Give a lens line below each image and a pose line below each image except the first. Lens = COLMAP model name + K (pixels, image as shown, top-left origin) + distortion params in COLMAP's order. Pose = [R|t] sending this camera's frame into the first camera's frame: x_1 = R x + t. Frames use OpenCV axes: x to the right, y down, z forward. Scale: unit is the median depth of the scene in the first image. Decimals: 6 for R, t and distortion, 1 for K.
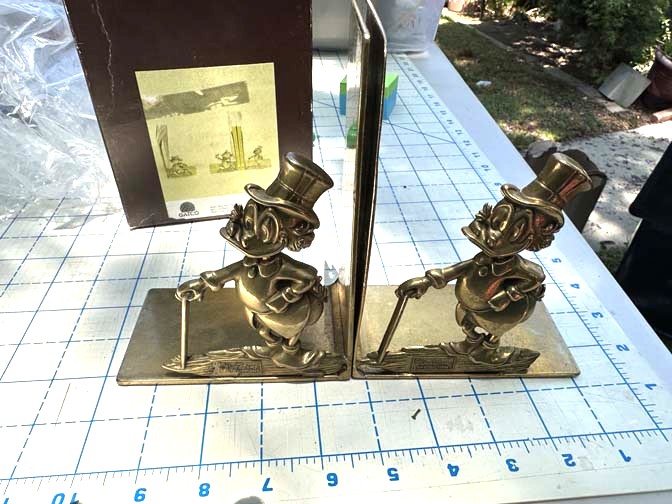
lens RADIAL K [[477.8, 0, 321.7], [0, 477.8, 280.1], [0, 0, 1]] dist [-0.012991, 0.006391]
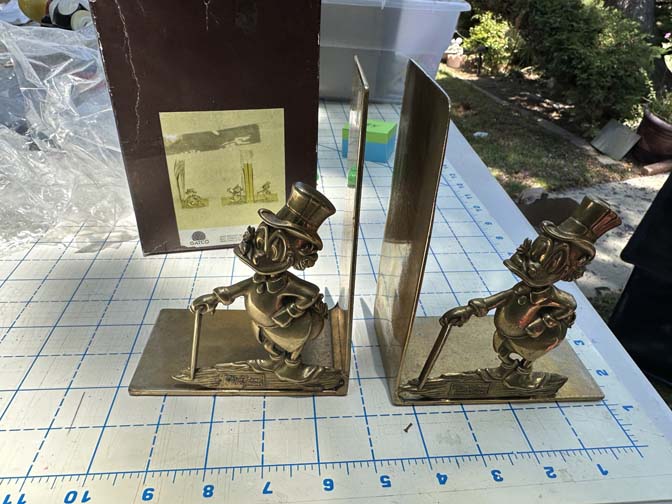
lens RADIAL K [[477.8, 0, 324.3], [0, 477.8, 276.9], [0, 0, 1]] dist [-0.012991, 0.006391]
pose [[0.999706, 0.023612, 0.005588, -0.002798], [-0.022981, 0.995296, -0.094110, 0.038252], [-0.007784, 0.093954, 0.995546, -0.072254]]
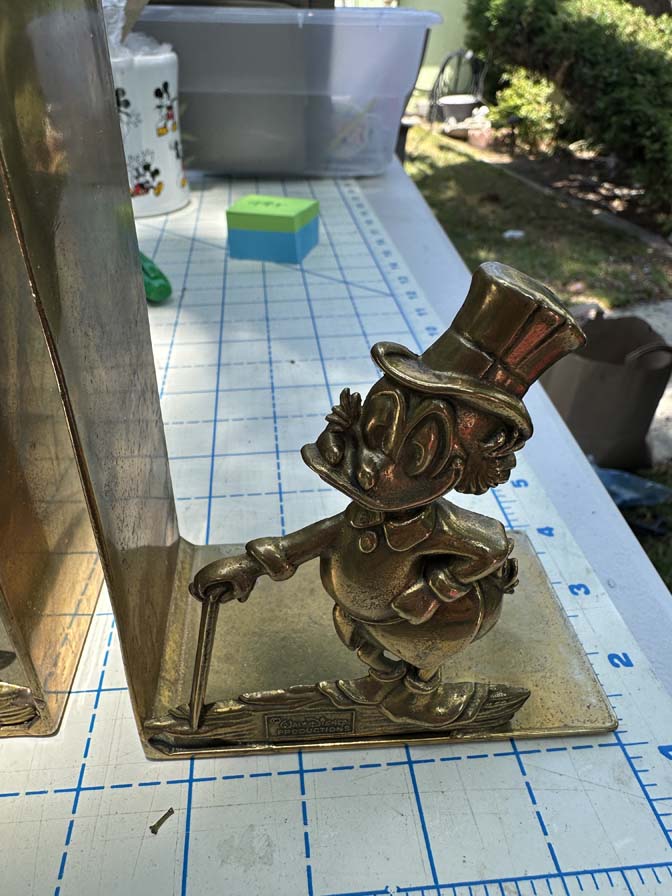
lens RADIAL K [[637.0, 0, 303.5], [0, 637.0, 428.6], [0, 0, 1]] dist [-0.012991, 0.006391]
pose [[0.999734, -0.010727, -0.020423, 0.275787], [0.008506, 0.994344, -0.105866, -0.030619], [0.021443, 0.105664, 0.994171, 0.258836]]
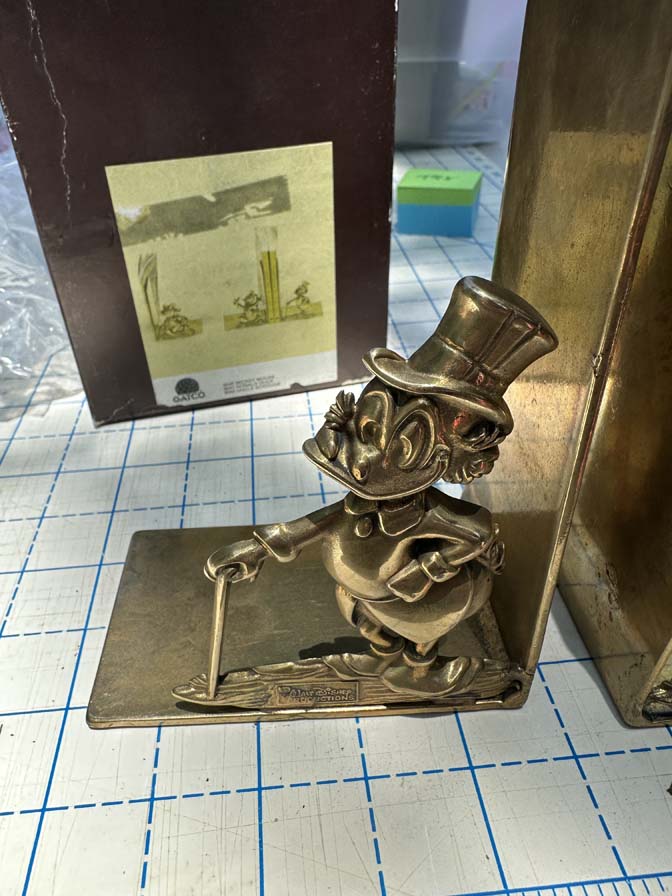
lens RADIAL K [[637.0, 0, 298.7], [0, 637.0, 426.7], [0, 0, 1]] dist [-0.012991, 0.006391]
pose [[0.998220, -0.037087, -0.046704, -0.117061], [0.034159, 0.997491, -0.062015, -0.052098], [0.048886, 0.060309, 0.996982, 0.223516]]
